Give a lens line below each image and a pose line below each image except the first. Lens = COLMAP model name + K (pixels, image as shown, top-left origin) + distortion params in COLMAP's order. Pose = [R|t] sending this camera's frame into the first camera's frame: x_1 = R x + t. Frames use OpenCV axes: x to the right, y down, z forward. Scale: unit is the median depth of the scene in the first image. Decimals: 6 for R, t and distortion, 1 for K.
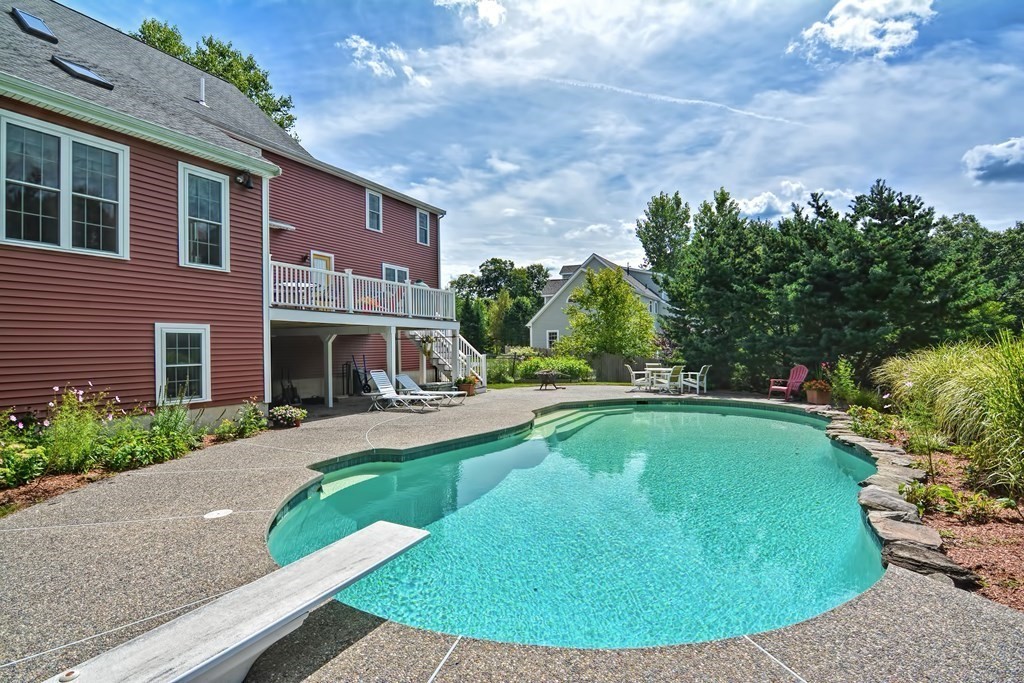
lens RADIAL K [[471.7, 0, 491.1], [0, 471.7, 341.9], [0, 0, 1]] dist [-0.015800, -0.004546]
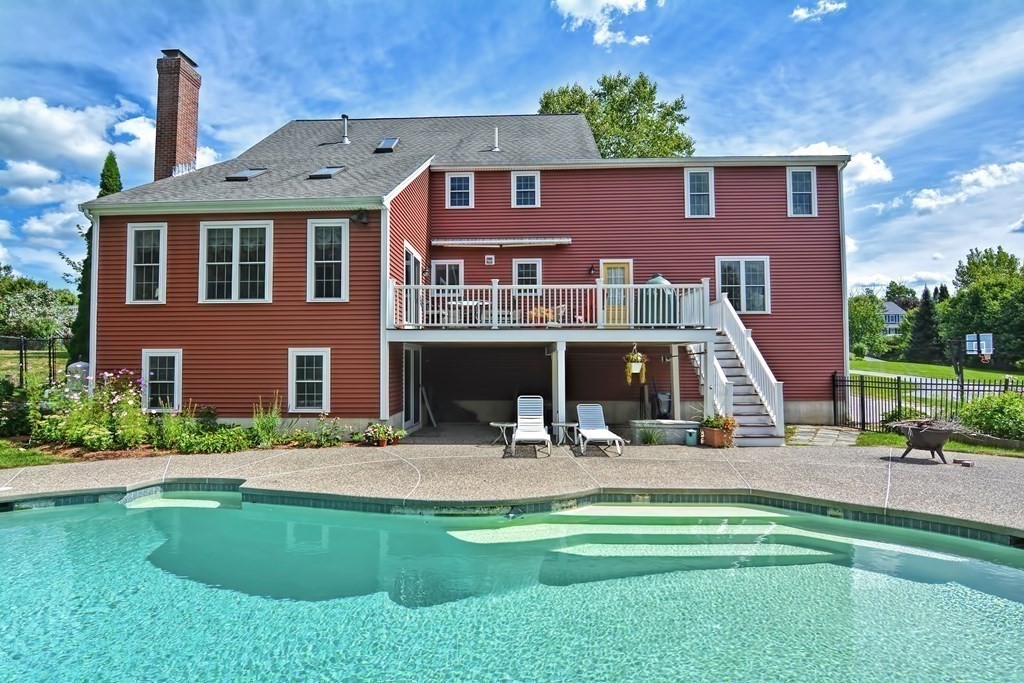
lens RADIAL K [[471.7, 0, 508.0], [0, 471.7, 348.4], [0, 0, 1]] dist [-0.015800, -0.004546]
pose [[0.469735, -0.025151, -0.882449, 0.366628], [0.001097, 0.999610, -0.027906, -0.000904], [0.882807, 0.012140, 0.469580, 0.462706]]
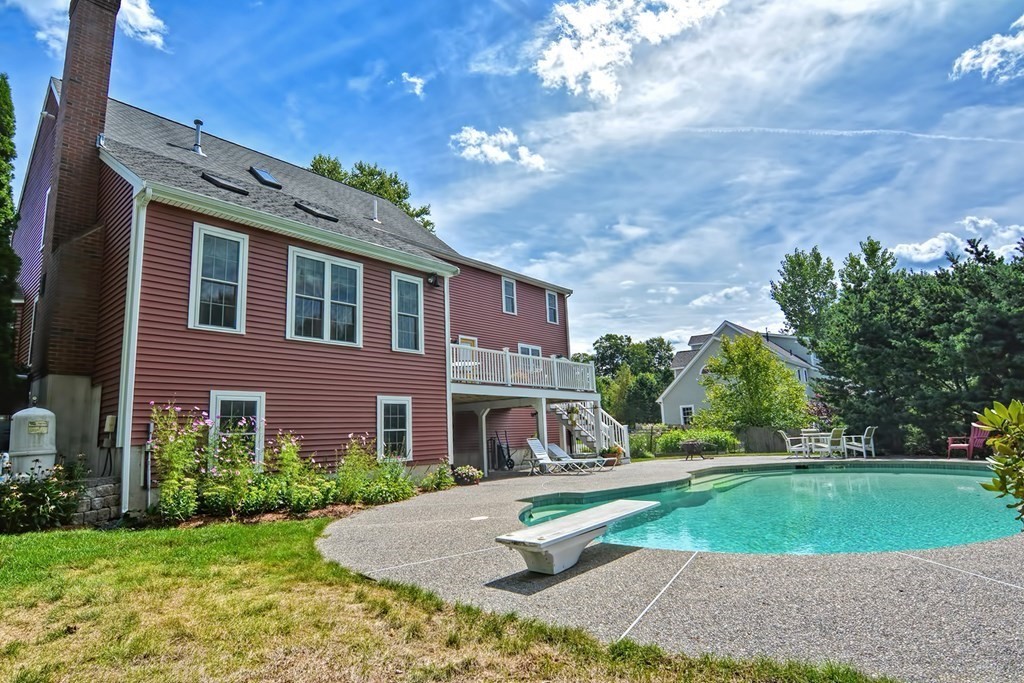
lens RADIAL K [[506.9, 0, 504.6], [0, 506.9, 348.1], [0, 0, 1]] dist [-0.016183, -0.003399]
pose [[0.978602, -0.062372, -0.196082, -0.051278], [0.031298, 0.986983, -0.157749, 0.029987], [0.203369, 0.148237, 0.967816, -0.140420]]
